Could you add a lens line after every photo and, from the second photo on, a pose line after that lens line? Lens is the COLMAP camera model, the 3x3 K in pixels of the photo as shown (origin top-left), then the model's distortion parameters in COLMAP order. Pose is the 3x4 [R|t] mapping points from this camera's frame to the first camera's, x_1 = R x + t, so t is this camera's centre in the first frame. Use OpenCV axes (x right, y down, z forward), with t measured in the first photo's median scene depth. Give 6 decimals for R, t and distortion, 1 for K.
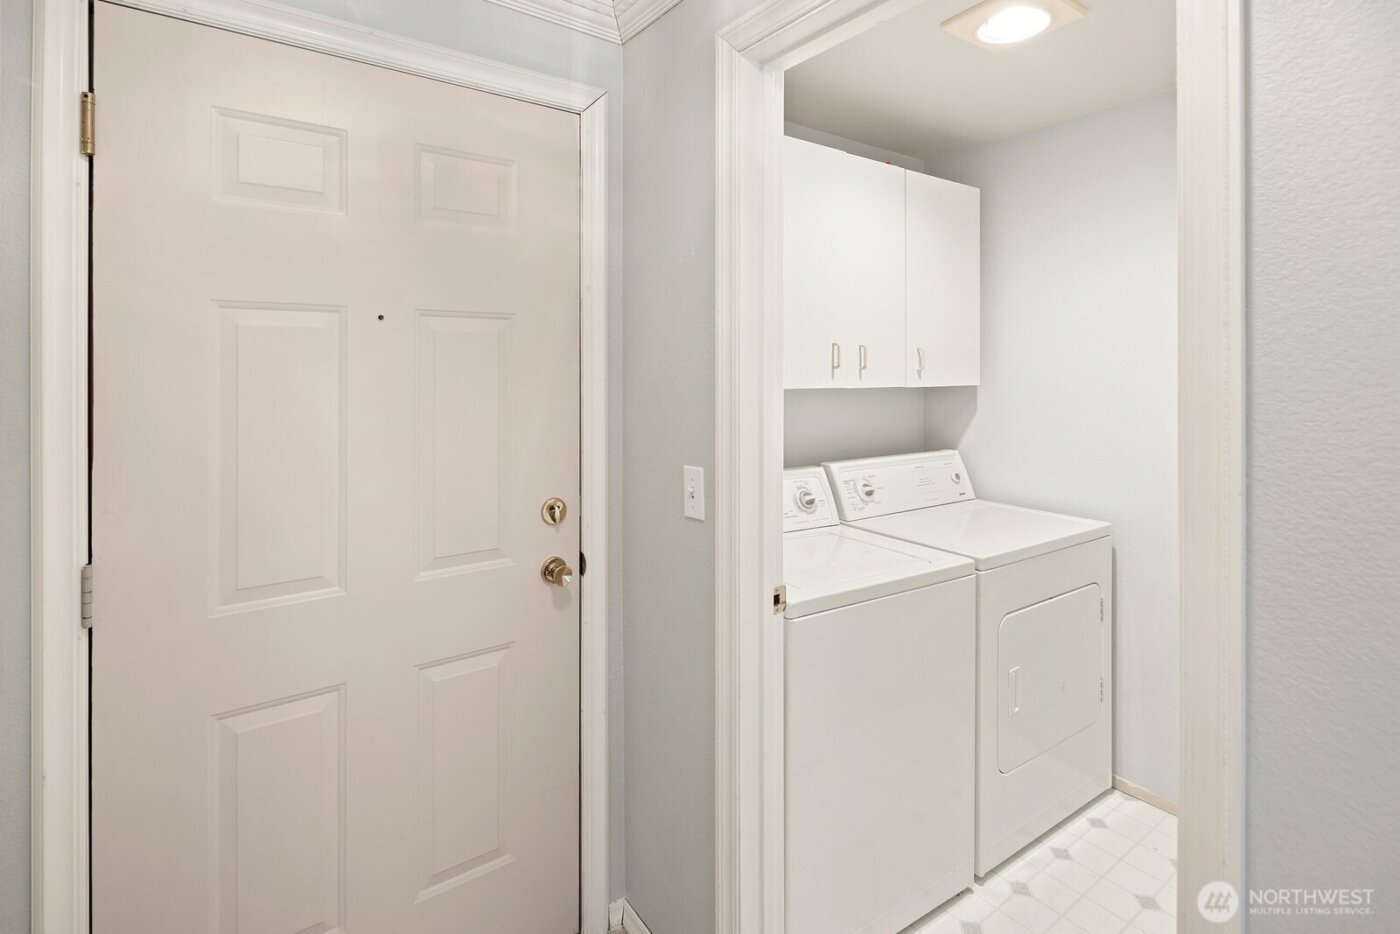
lens RADIAL K [[687.0, 0, 693.5], [0, 687.0, 374.9], [0, 0, 1]] dist [0.006851, -0.004536]
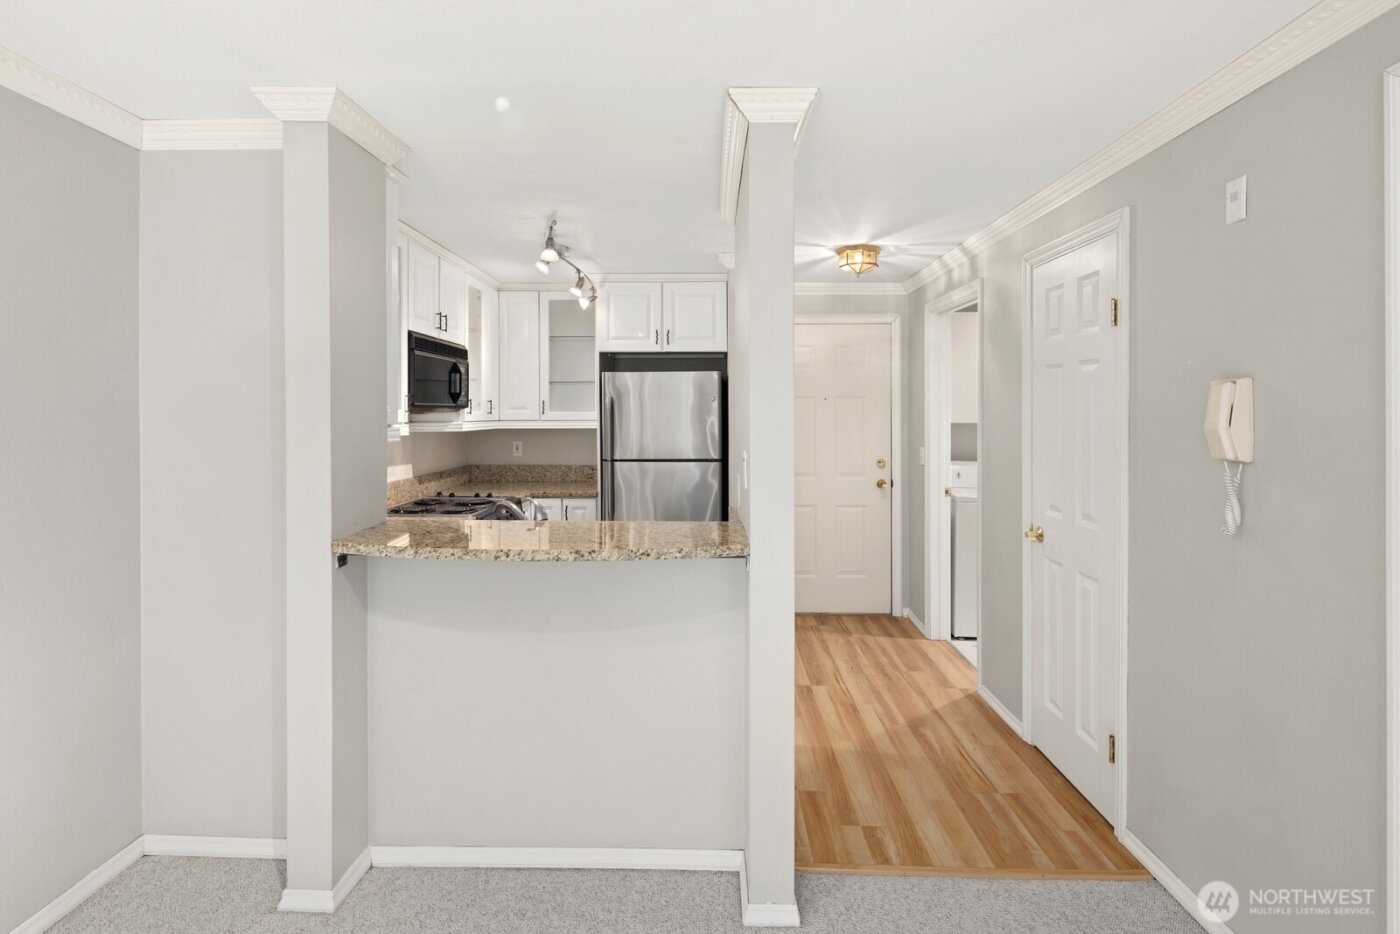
lens RADIAL K [[687.0, 0, 693.7], [0, 687.0, 410.2], [0, 0, 1]] dist [0.006851, -0.004536]
pose [[0.805011, -0.001087, -0.593259, 0.880273], [0.001547, 0.999999, 0.000267, -0.026600], [0.593258, -0.001132, 0.805012, -1.799095]]
